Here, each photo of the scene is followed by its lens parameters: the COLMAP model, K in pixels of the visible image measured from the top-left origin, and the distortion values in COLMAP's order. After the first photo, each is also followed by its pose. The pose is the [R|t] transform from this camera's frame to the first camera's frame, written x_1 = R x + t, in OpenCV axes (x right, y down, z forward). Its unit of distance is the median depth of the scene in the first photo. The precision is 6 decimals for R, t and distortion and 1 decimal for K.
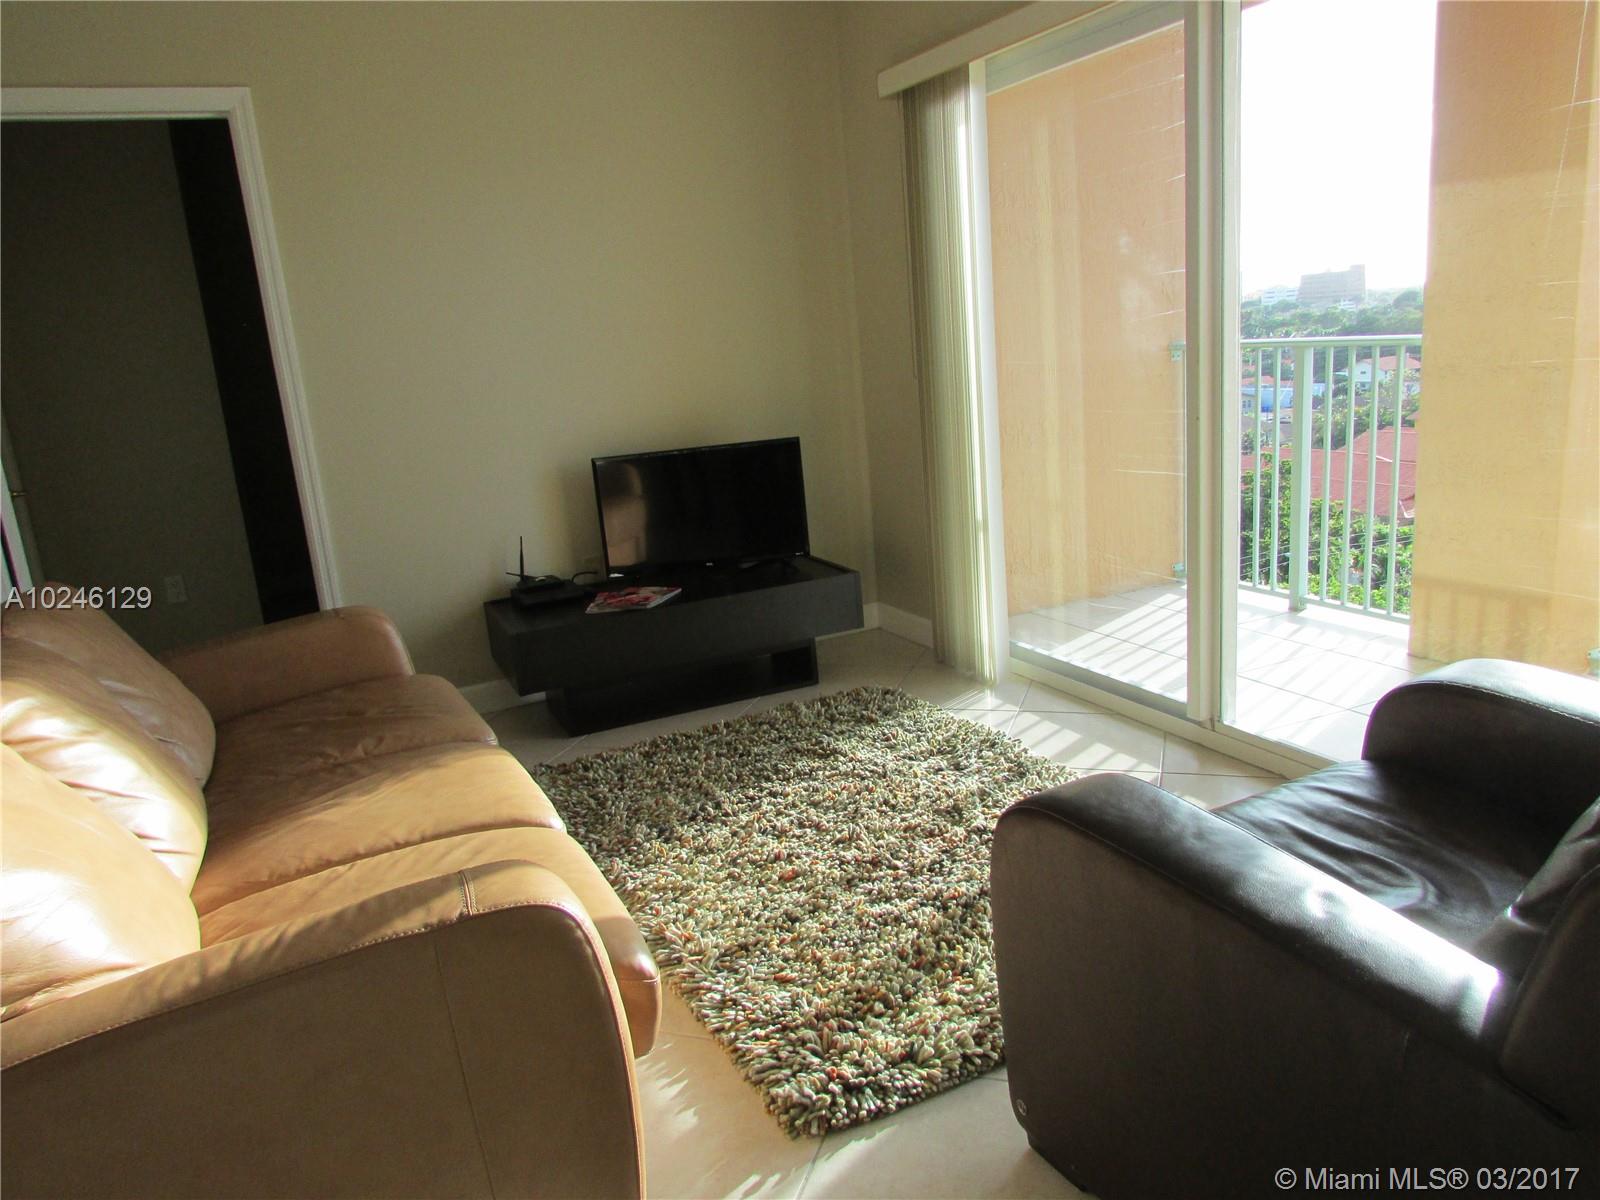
lens RADIAL K [[1152.4, 0, 800.0], [0, 1152.4, 600.0], [0, 0, 1]] dist [-0.001846, -0.000714]
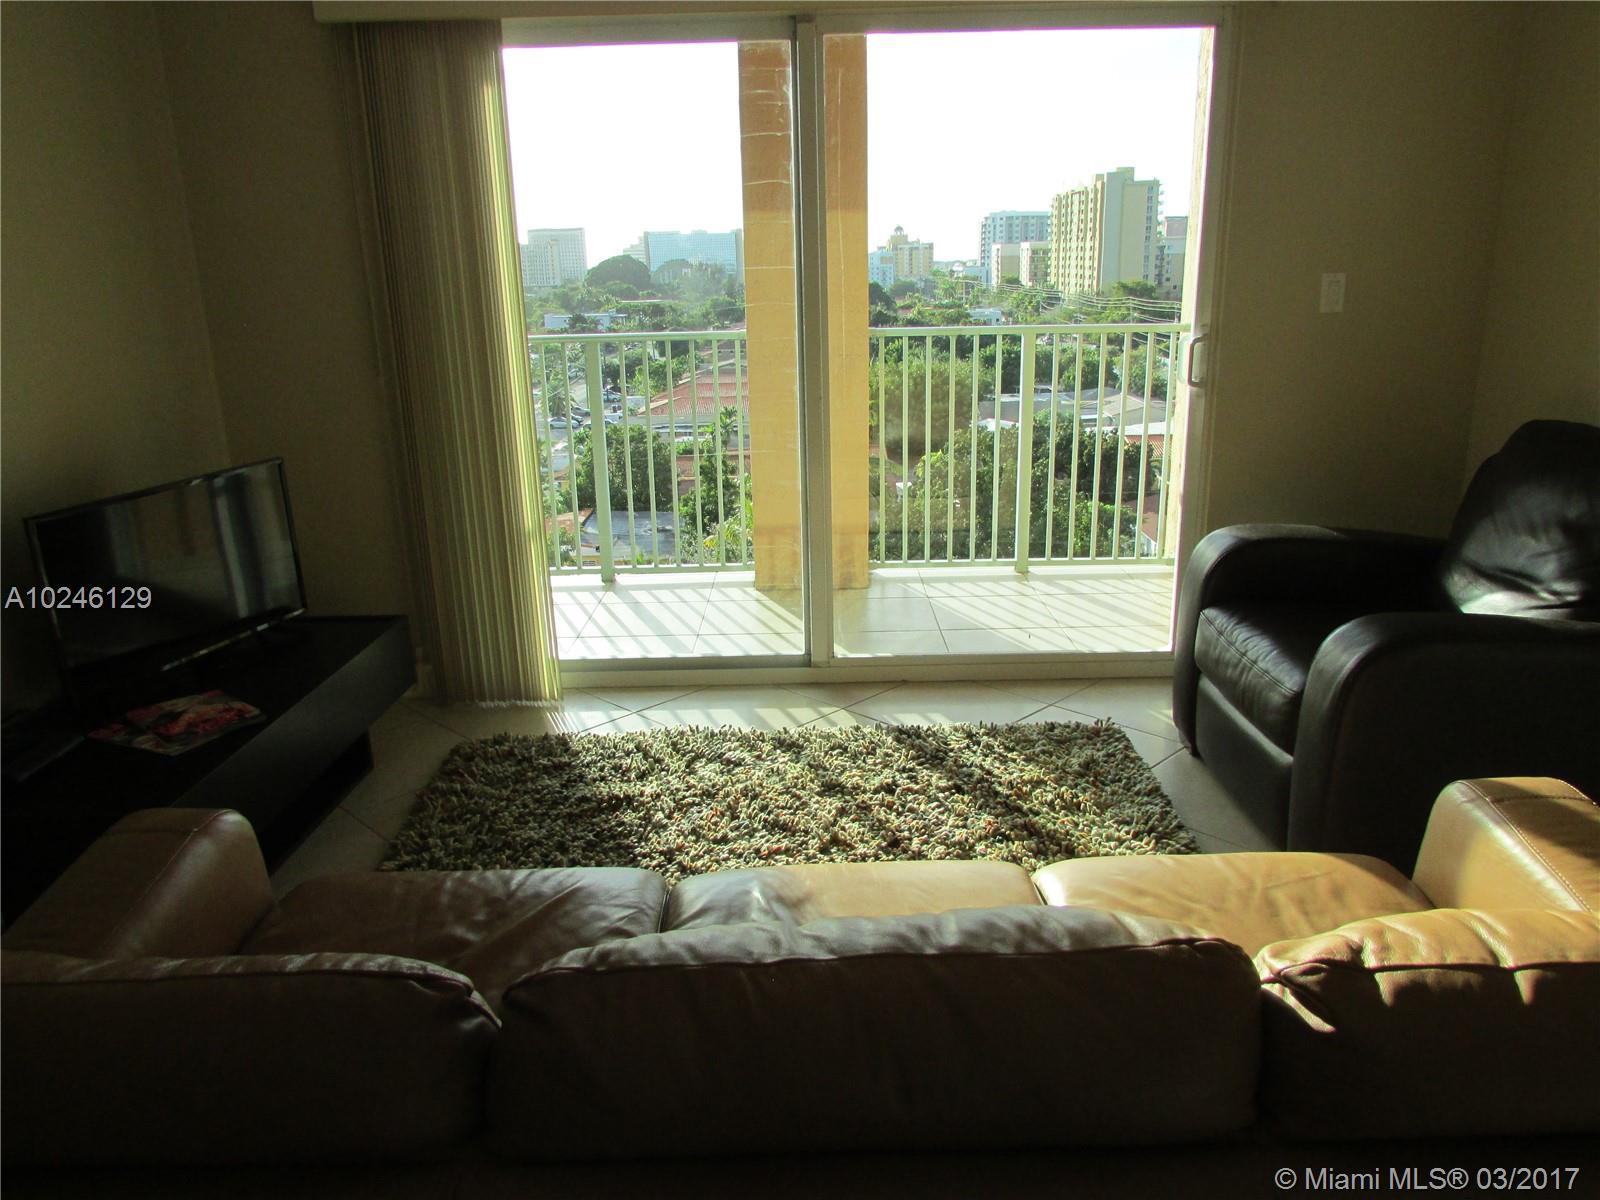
lens RADIAL K [[1152.4, 0, 800.0], [0, 1152.4, 600.0], [0, 0, 1]] dist [-0.001846, -0.000714]
pose [[0.448248, -0.188248, 0.873863, -0.630239], [0.196151, 0.974463, 0.109304, -0.081391], [-0.872123, 0.122414, 0.473726, 0.443231]]
